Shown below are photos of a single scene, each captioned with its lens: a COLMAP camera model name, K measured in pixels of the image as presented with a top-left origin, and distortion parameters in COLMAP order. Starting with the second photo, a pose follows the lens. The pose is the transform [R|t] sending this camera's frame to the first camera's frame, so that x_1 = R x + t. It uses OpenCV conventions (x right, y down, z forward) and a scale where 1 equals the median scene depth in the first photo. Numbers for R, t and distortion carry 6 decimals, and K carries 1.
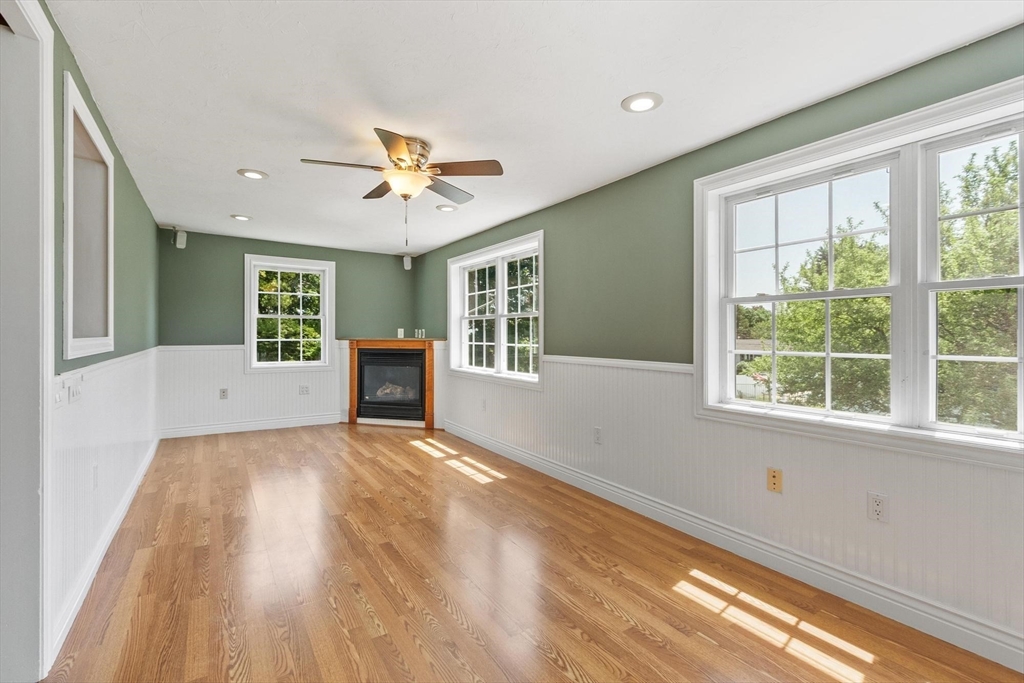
lens RADIAL K [[454.7, 0, 506.2], [0, 454.7, 335.4], [0, 0, 1]] dist [0.002109, 0.000012]
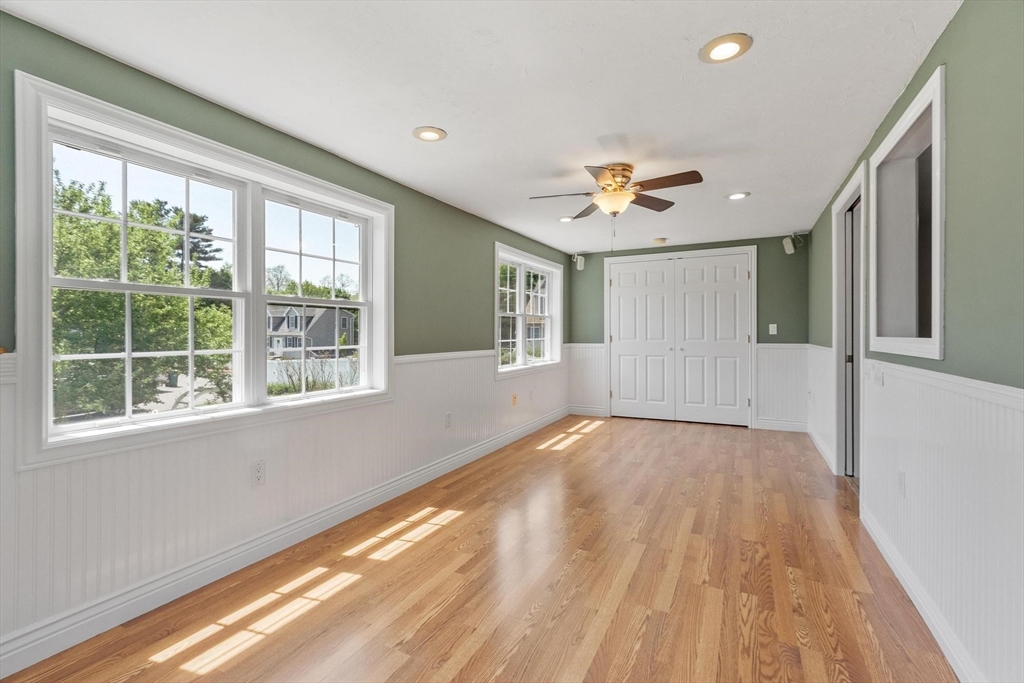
lens RADIAL K [[454.7, 0, 508.8], [0, 454.7, 345.2], [0, 0, 1]] dist [0.002109, 0.000012]
pose [[-0.494565, -0.029522, 0.868639, -0.714150], [-0.002611, 0.999469, 0.032482, -0.004089], [-0.869137, 0.013796, -0.494379, 1.188205]]
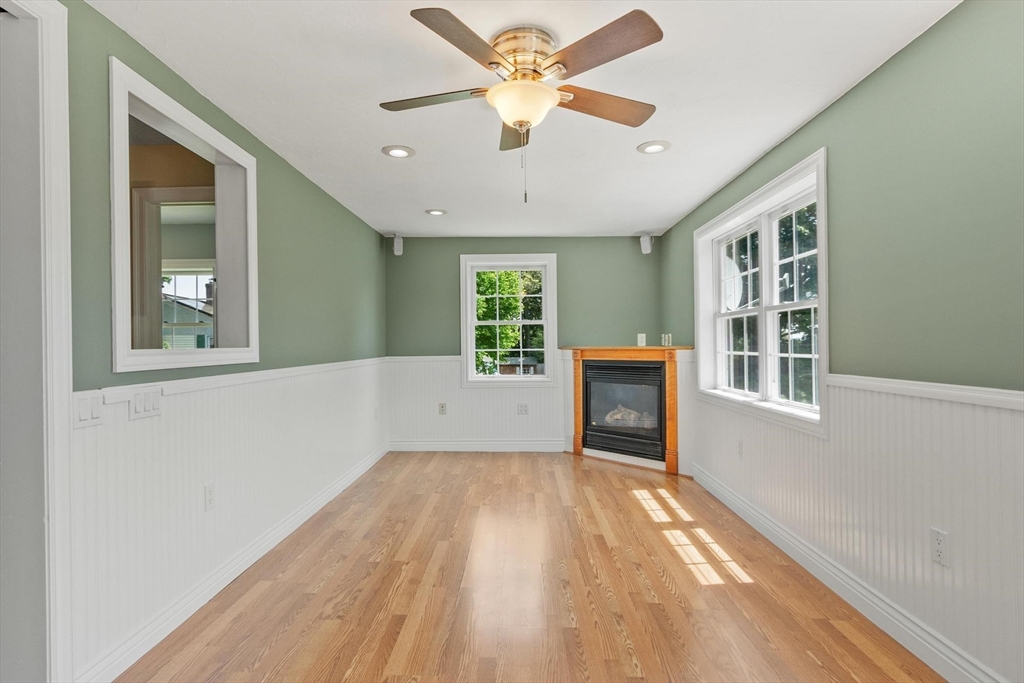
lens RADIAL K [[527.5, 0, 506.0], [0, 527.5, 345.2], [0, 0, 1]] dist [0.000909, 0.000286]
pose [[0.825131, -0.011996, -0.564815, 0.118434], [0.012960, 0.999913, -0.002303, 0.004781], [0.564793, -0.005420, 0.825215, 0.244918]]
